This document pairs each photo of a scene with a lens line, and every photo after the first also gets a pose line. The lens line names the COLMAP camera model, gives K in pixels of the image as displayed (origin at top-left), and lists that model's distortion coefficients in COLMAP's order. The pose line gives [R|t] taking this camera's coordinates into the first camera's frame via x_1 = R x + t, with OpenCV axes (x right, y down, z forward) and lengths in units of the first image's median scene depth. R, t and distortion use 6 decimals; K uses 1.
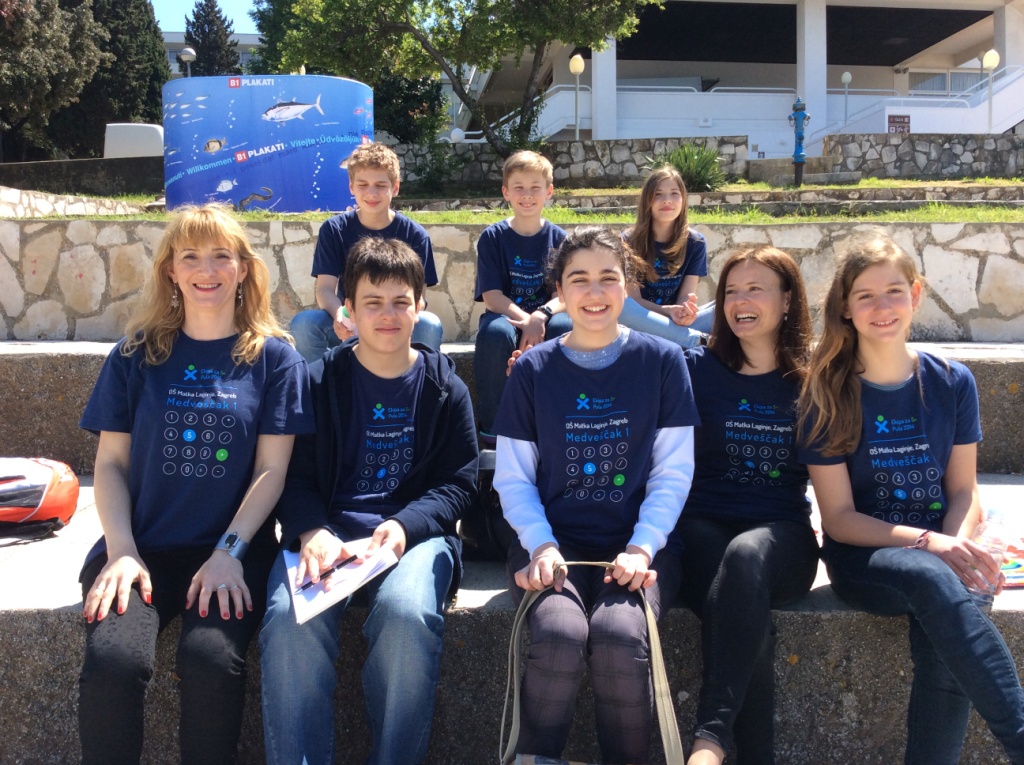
lens RADIAL K [[946.5, 0, 510.3], [0, 946.5, 386.8], [0, 0, 1]] dist [0.126447, -0.252150]
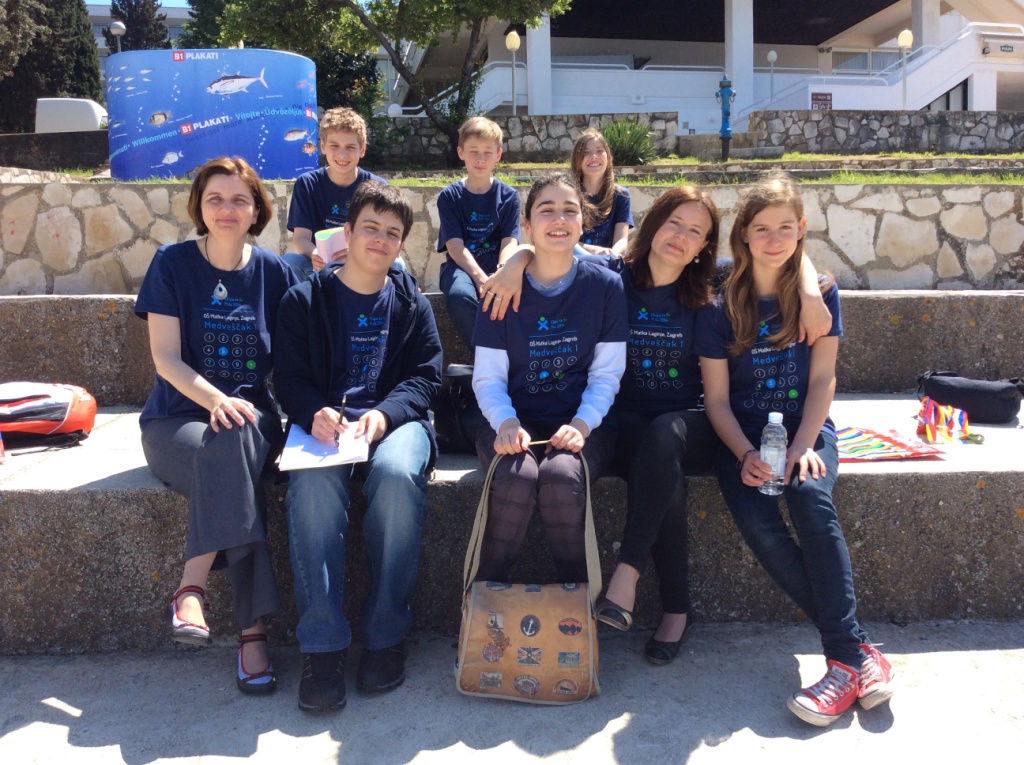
lens RADIAL K [[946.5, 0, 510.3], [0, 946.5, 386.8], [0, 0, 1]] dist [0.126447, -0.252150]
pose [[0.997816, -0.015655, 0.064179, -0.015709], [0.014279, 0.999660, 0.021833, 0.035650], [-0.064499, -0.020869, 0.997700, -0.100019]]
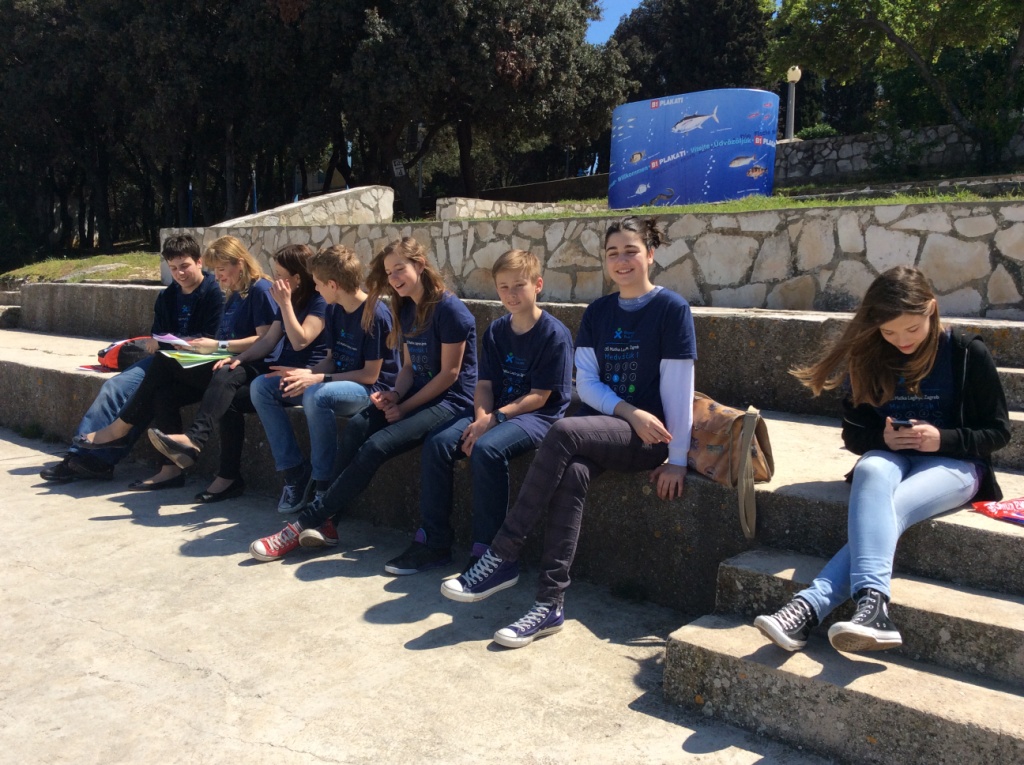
lens RADIAL K [[946.5, 0, 510.3], [0, 946.5, 386.8], [0, 0, 1]] dist [0.126447, -0.252150]
pose [[0.761472, 0.084613, -0.642651, 0.843448], [-0.078769, 0.996175, 0.037826, 0.028849], [0.643393, 0.021818, 0.765225, -0.114740]]
